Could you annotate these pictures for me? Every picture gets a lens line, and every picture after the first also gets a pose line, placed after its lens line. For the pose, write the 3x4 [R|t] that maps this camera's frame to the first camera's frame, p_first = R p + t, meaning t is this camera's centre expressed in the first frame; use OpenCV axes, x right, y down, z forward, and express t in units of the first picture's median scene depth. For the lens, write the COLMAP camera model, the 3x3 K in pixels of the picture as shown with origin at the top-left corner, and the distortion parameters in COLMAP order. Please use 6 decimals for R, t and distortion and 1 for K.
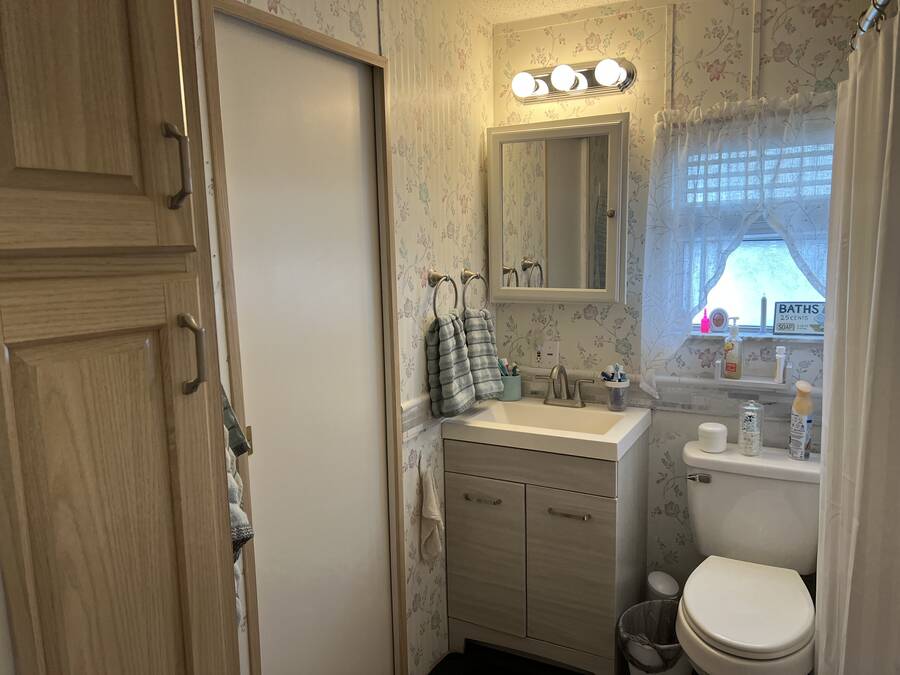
lens RADIAL K [[689.4, 0, 450.0], [0, 689.4, 337.5], [0, 0, 1]] dist [0.075568, -0.093388]
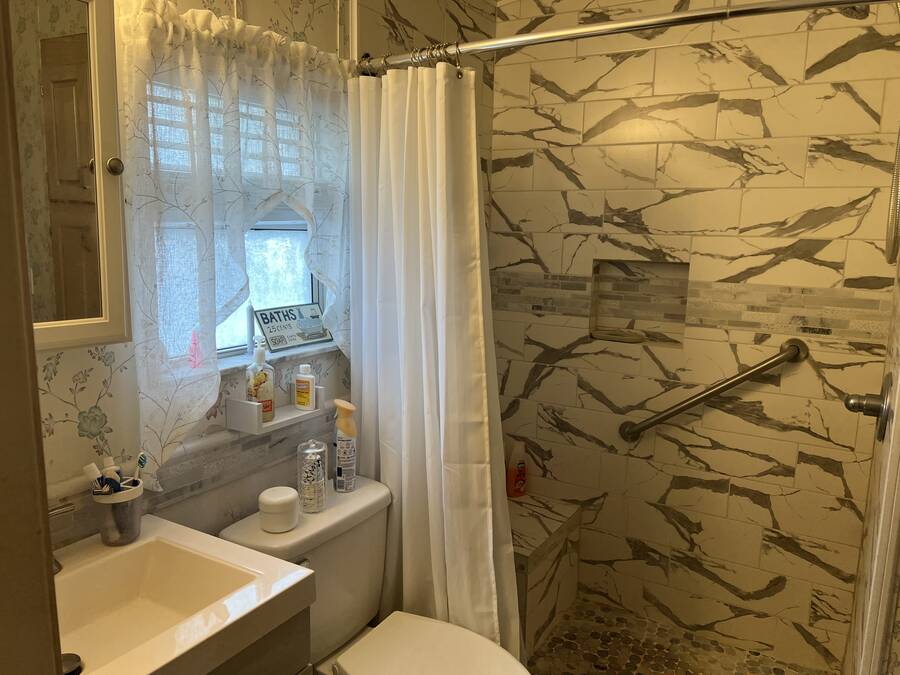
lens RADIAL K [[689.4, 0, 450.0], [0, 689.4, 337.5], [0, 0, 1]] dist [0.075568, -0.093388]
pose [[0.028422, -0.129349, 0.991192, -0.292408], [0.126034, 0.984143, 0.124815, -0.092467], [-0.991619, 0.121377, 0.044274, 0.774870]]
